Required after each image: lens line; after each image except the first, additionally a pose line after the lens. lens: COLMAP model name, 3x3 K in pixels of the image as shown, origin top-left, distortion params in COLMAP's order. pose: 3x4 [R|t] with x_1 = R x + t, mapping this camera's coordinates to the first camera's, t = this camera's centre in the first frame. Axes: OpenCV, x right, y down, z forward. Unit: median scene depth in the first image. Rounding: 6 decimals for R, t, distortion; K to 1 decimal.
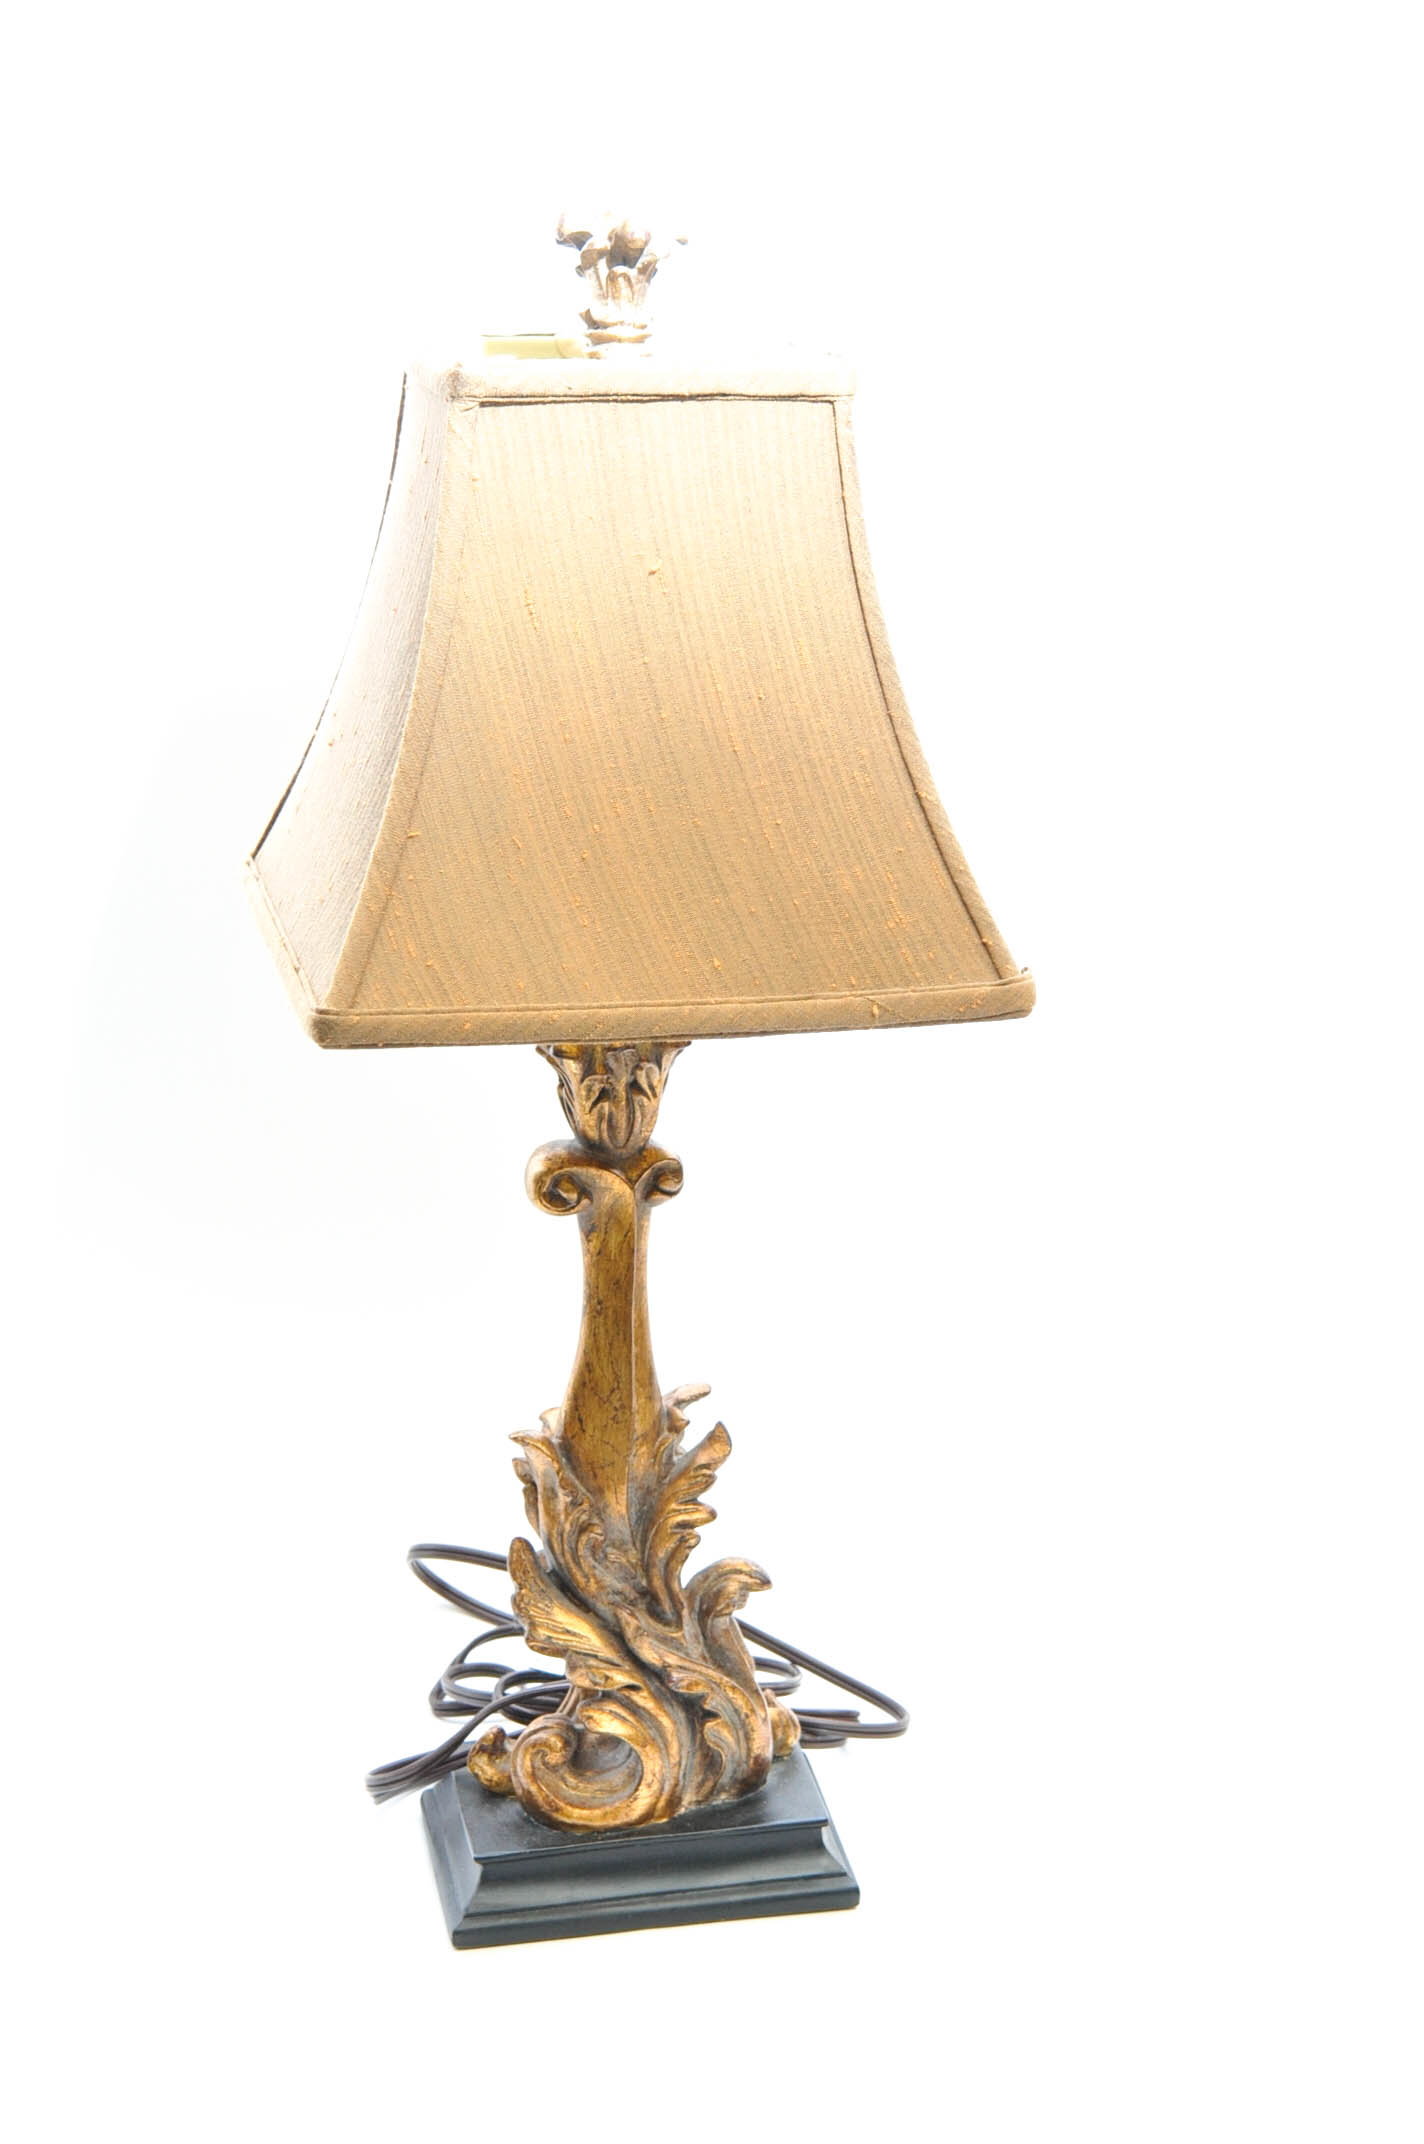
lens RADIAL K [[3807.8, 0, 712.0], [0, 3807.8, 1072.0], [0, 0, 1]] dist [0.035468, 0.063004]
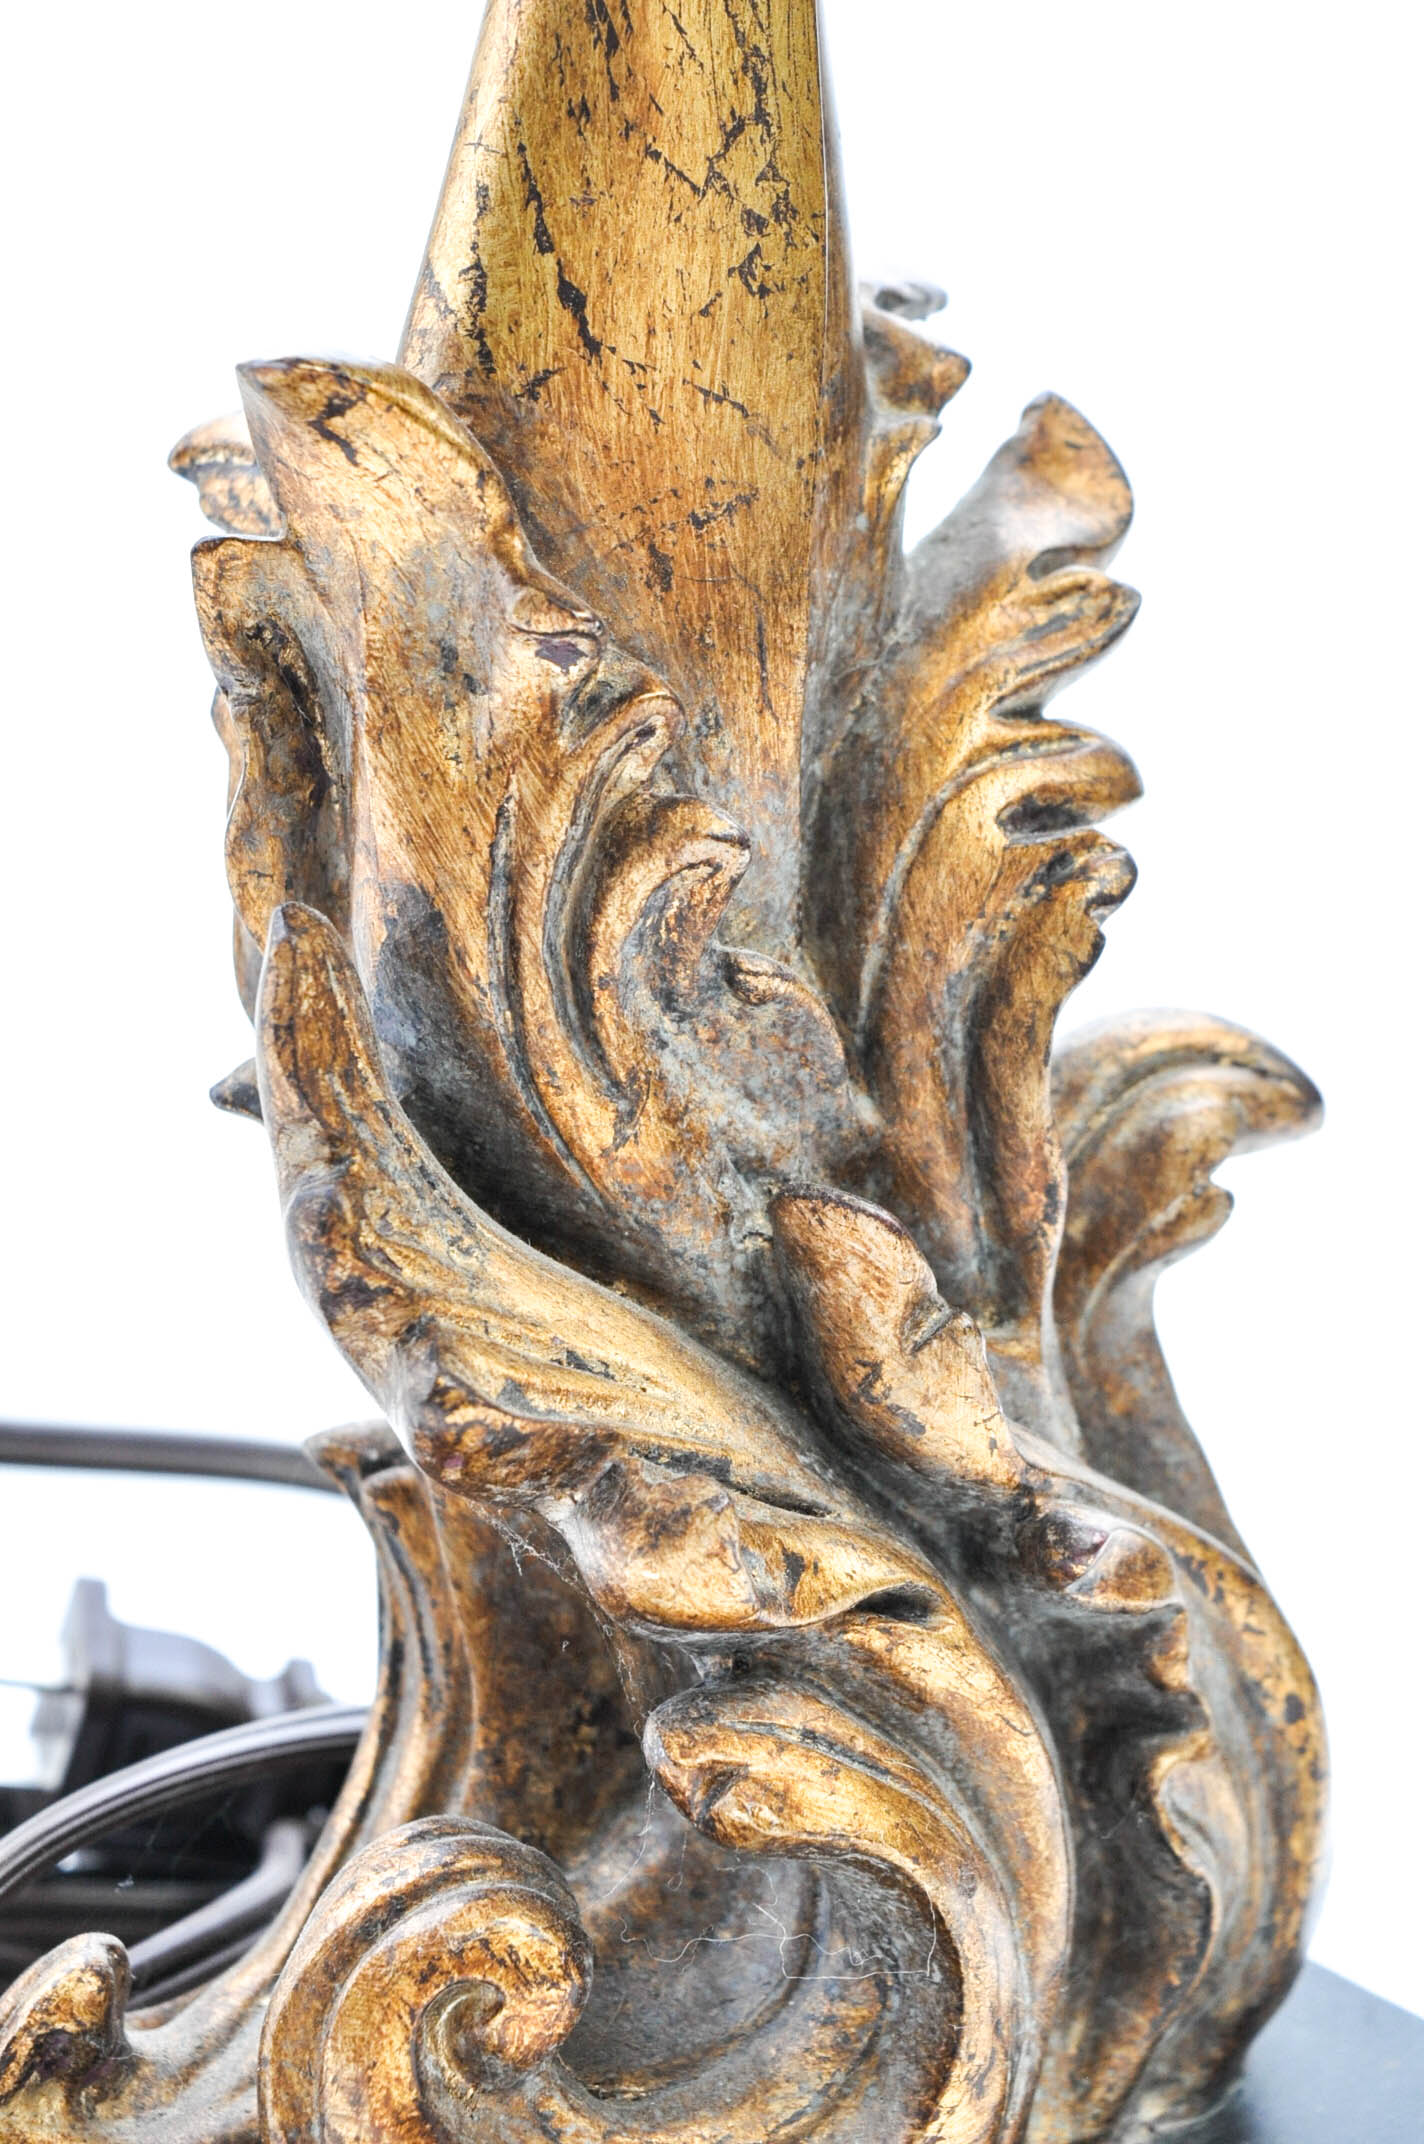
lens RADIAL K [[5041.5, 0, 712.0], [0, 5041.5, 1072.0], [0, 0, 1]] dist [0.026739, -0.043691]
pose [[0.900228, -0.054587, 0.431983, -0.145183], [0.086650, 0.994726, -0.054876, 0.147451], [-0.426709, 0.086832, 0.900211, 0.761000]]
